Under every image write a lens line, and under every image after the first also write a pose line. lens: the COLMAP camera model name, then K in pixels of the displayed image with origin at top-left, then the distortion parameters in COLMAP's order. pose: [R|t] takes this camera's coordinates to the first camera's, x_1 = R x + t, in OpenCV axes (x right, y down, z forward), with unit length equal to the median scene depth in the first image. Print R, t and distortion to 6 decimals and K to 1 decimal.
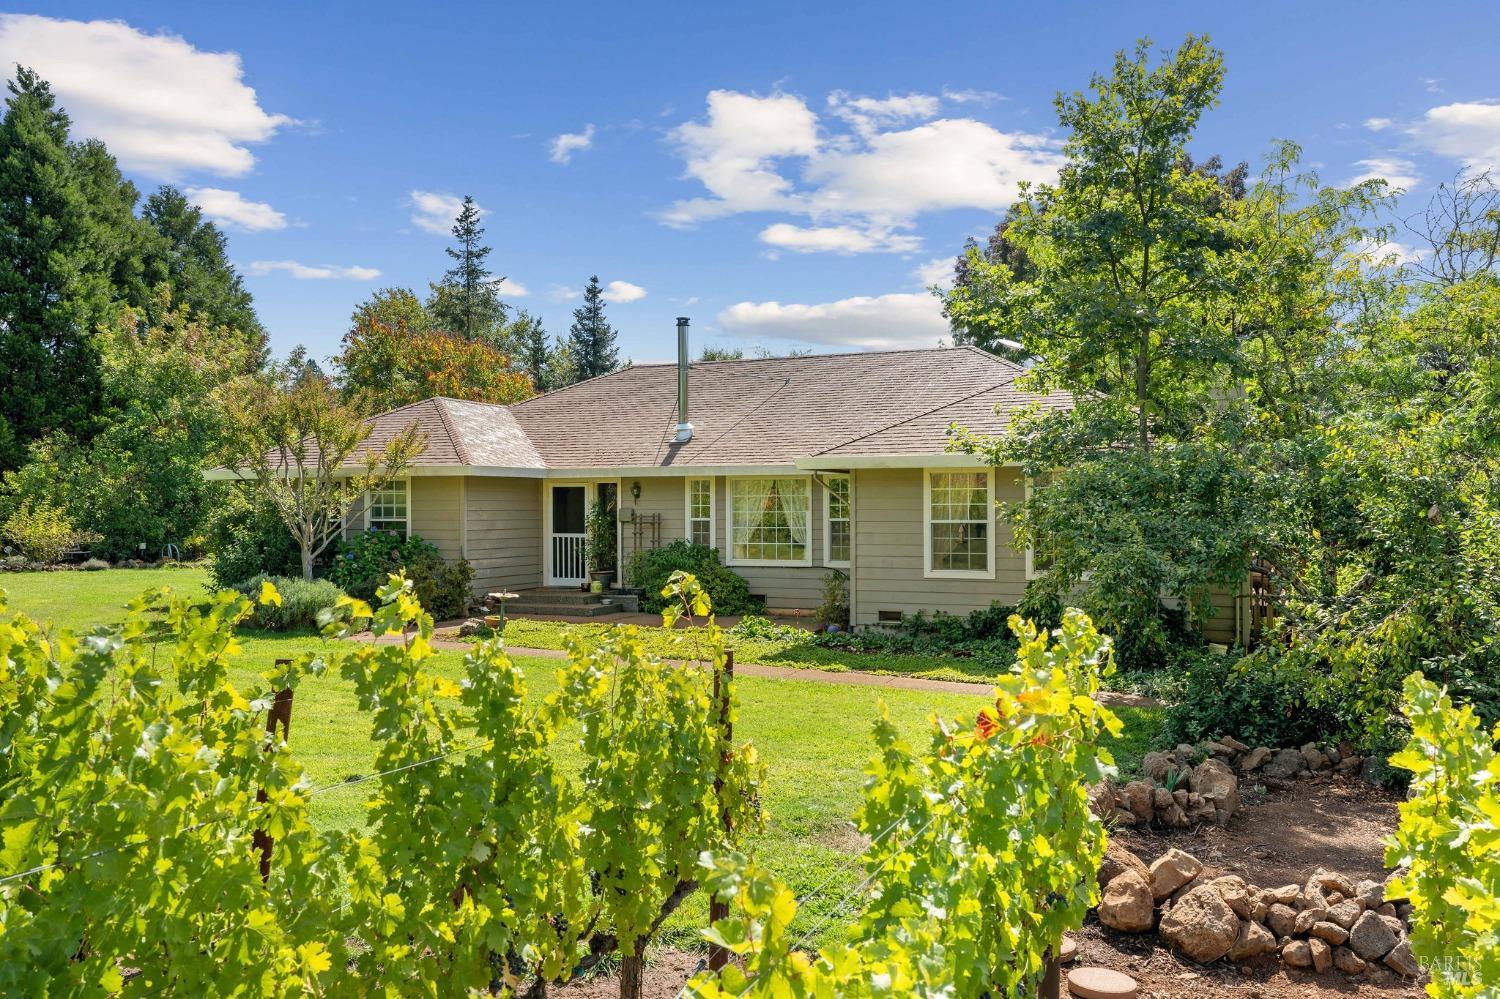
lens RADIAL K [[1186.4, 0, 750.0], [0, 1186.4, 499.5], [0, 0, 1]] dist [0.008247, -0.034811]
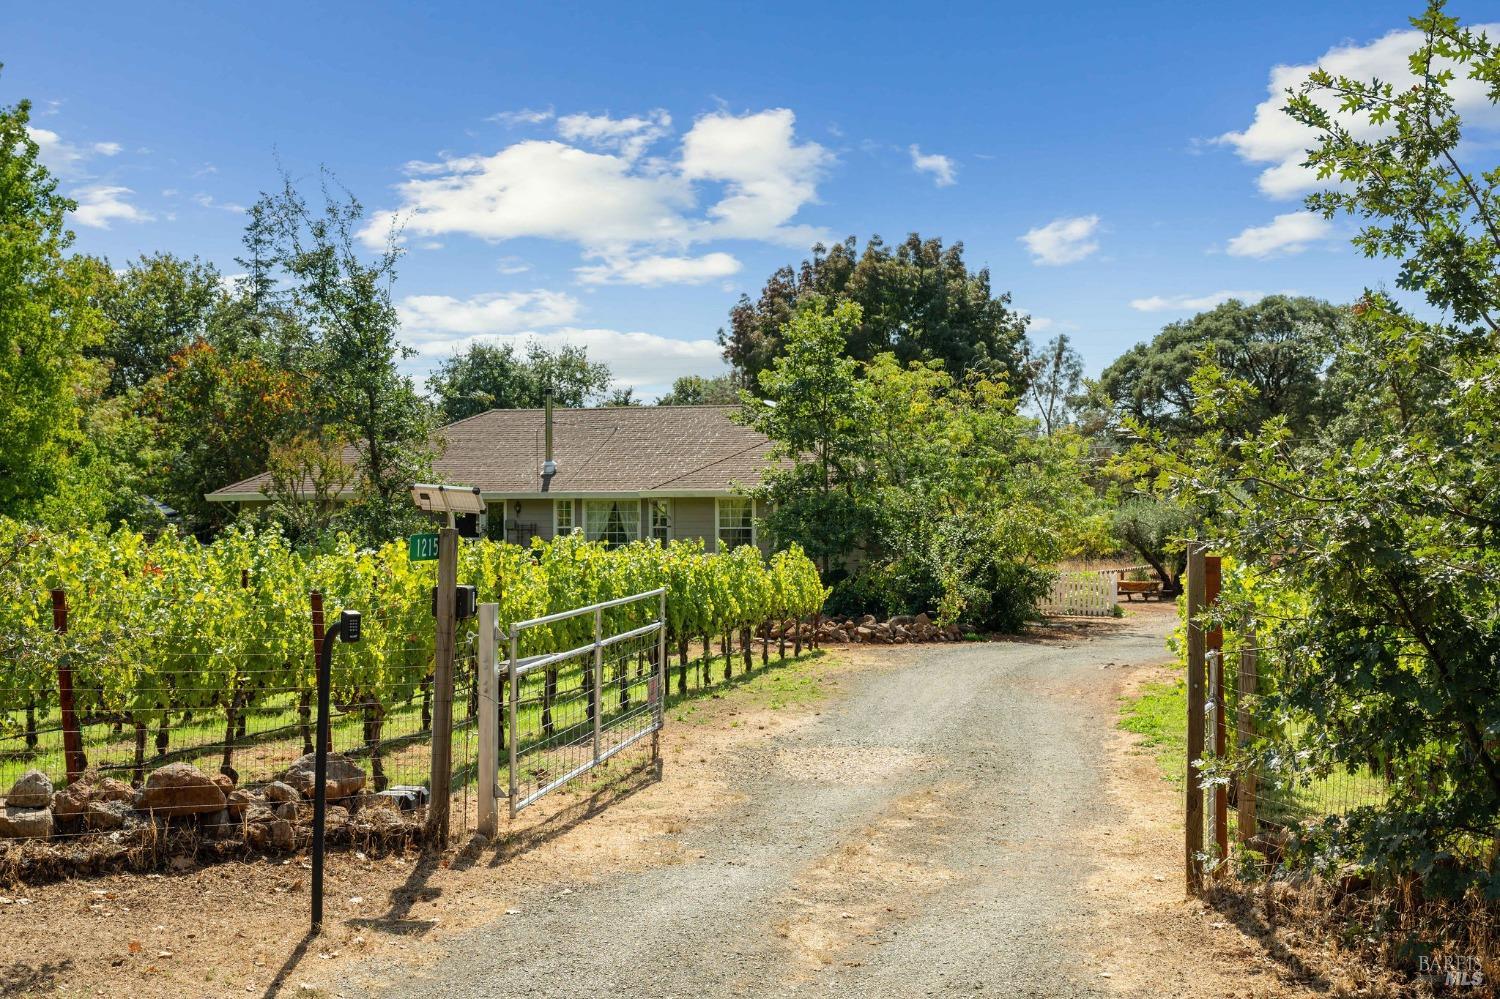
lens RADIAL K [[1704.4, 0, 750.0], [0, 1704.4, 499.5], [0, 0, 1]] dist [-0.024684, -0.025360]
pose [[0.983246, 0.000501, 0.182282, -0.192448], [-0.001288, 0.999990, 0.004201, -0.025890], [-0.182278, -0.004366, 0.983237, -1.090674]]
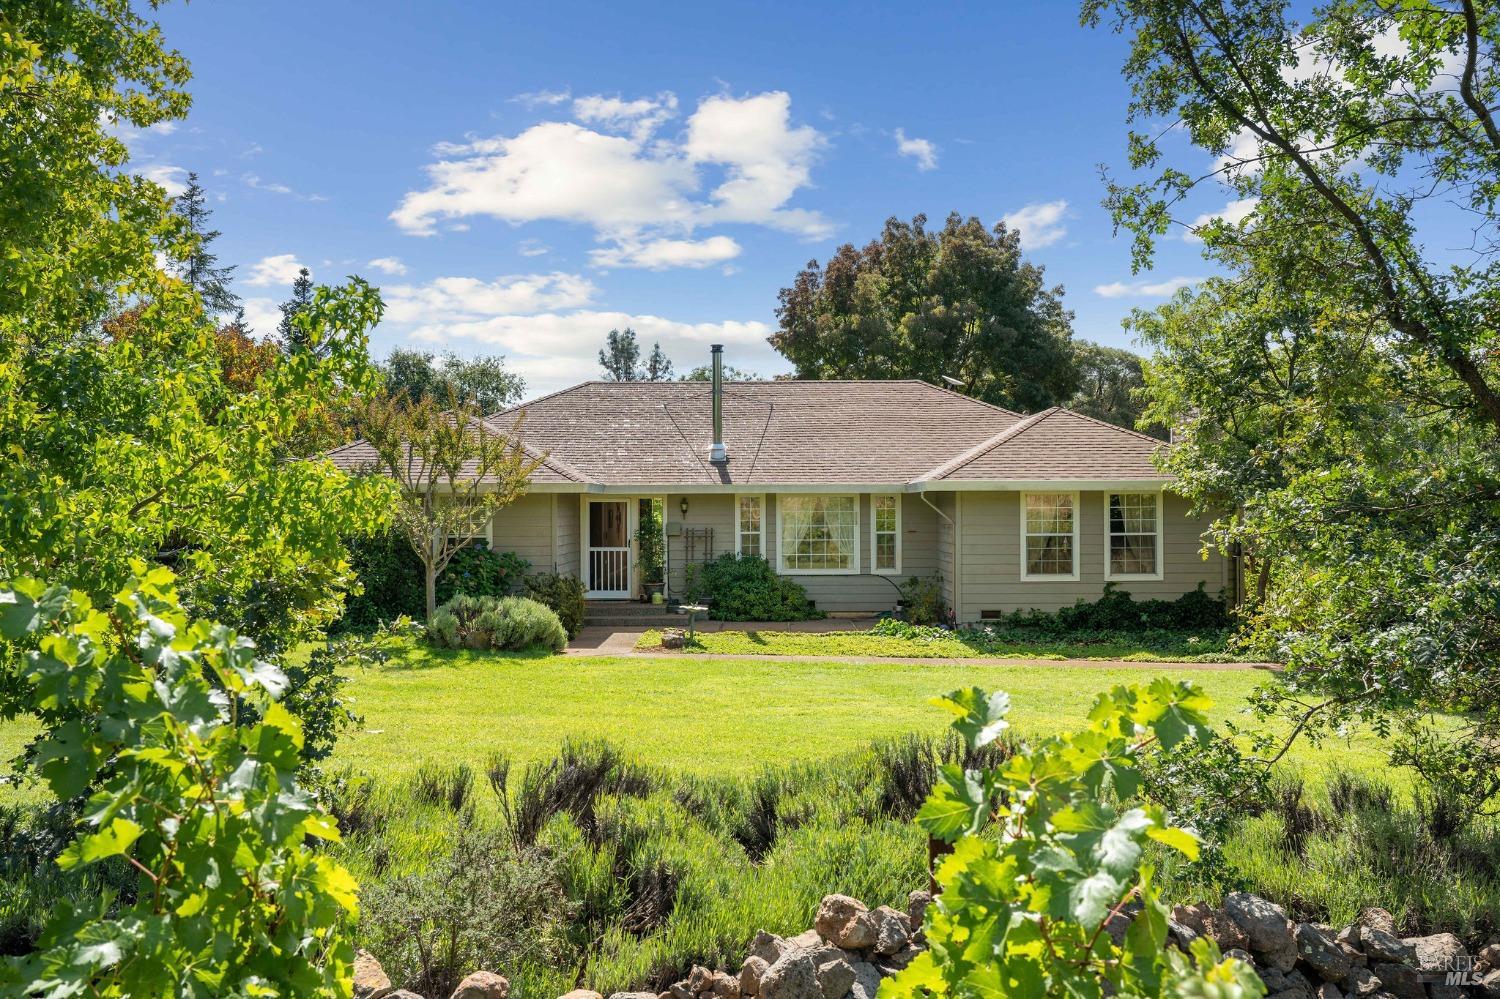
lens RADIAL K [[1186.4, 0, 750.0], [0, 1186.4, 499.5], [0, 0, 1]] dist [0.008247, -0.034811]
pose [[0.917120, 0.002479, 0.398602, -0.451873], [-0.001765, 0.999996, -0.002160, -0.011017], [-0.398606, 0.001277, 0.917121, 0.003243]]
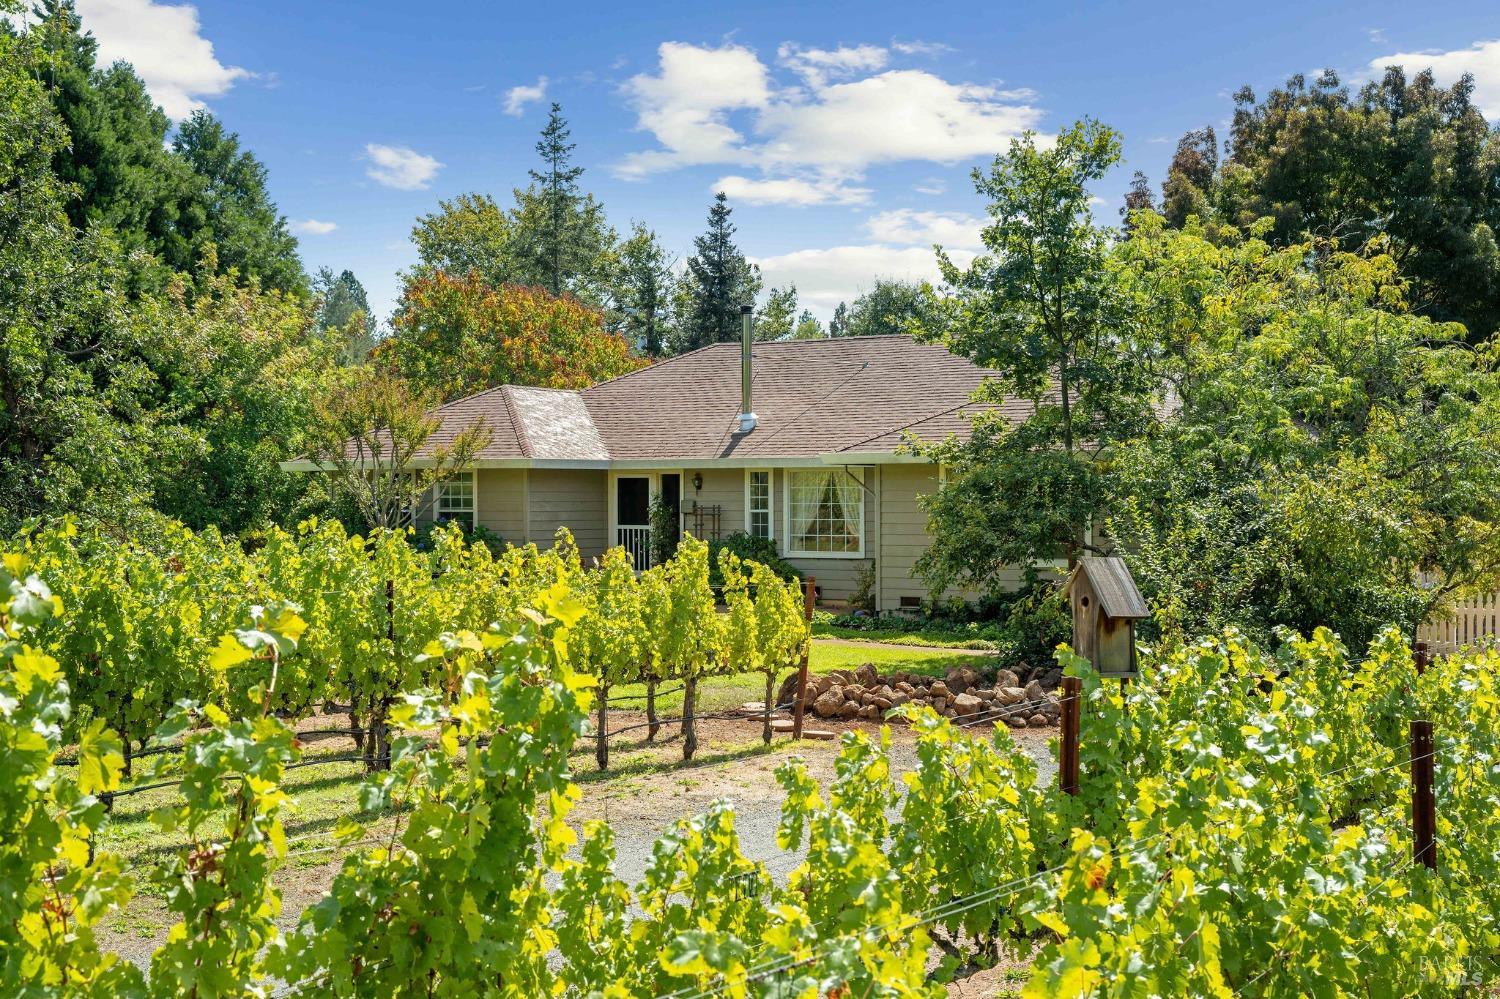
lens RADIAL K [[1965.2, 0, 750.0], [0, 1965.2, 499.5], [0, 0, 1]] dist [0.040594, -0.409142]
pose [[0.988786, 0.001833, -0.149330, 0.186862], [-0.000617, 0.999966, 0.008189, -0.006146], [0.149340, -0.008005, 0.988754, -0.599500]]
